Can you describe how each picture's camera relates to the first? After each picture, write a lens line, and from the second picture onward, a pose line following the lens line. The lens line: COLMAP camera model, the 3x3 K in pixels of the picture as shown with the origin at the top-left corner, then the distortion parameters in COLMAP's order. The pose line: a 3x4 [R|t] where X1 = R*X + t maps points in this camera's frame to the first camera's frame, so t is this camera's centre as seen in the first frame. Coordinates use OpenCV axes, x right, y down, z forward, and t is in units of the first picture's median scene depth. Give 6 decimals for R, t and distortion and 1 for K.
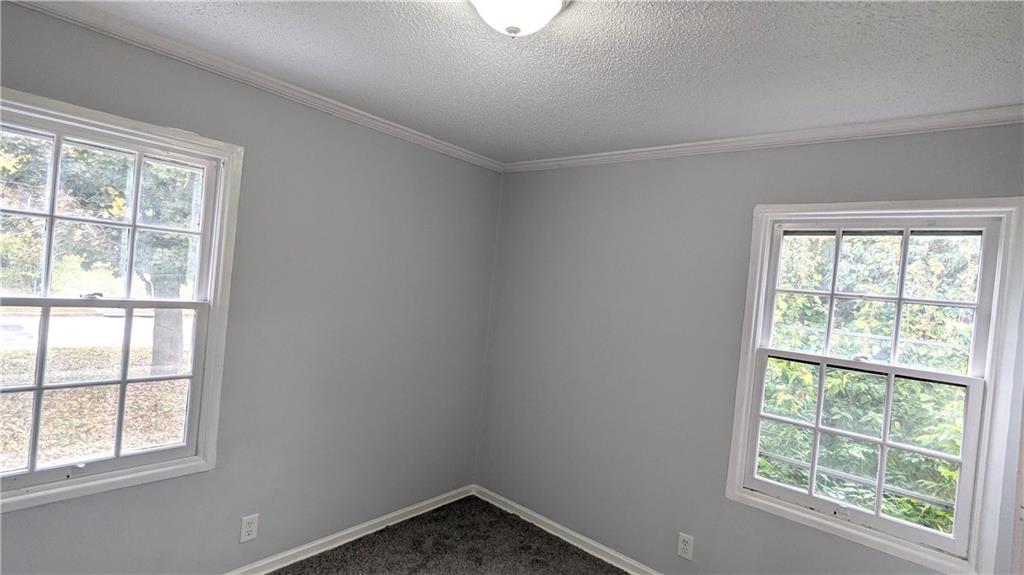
lens RADIAL K [[478.7, 0, 504.9], [0, 478.7, 290.5], [0, 0, 1]] dist [-0.011561, 0.000289]
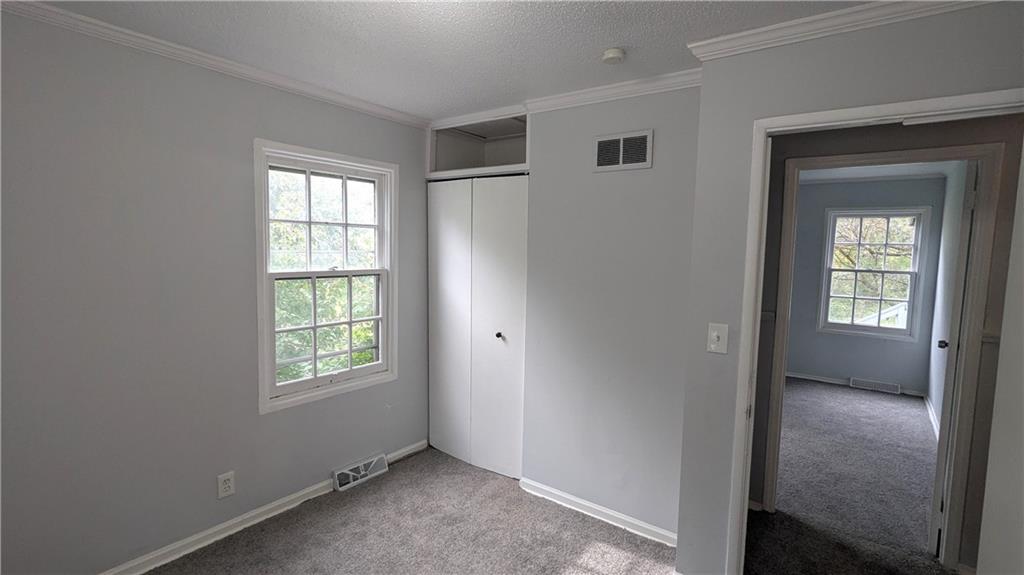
lens RADIAL K [[478.7, 0, 515.4], [0, 478.7, 285.3], [0, 0, 1]] dist [-0.011561, 0.000289]
pose [[-0.087663, -0.179413, 0.979860, -0.646037], [-0.022269, 0.983754, 0.178134, -0.065960], [-0.995901, -0.006205, -0.090234, 0.570398]]
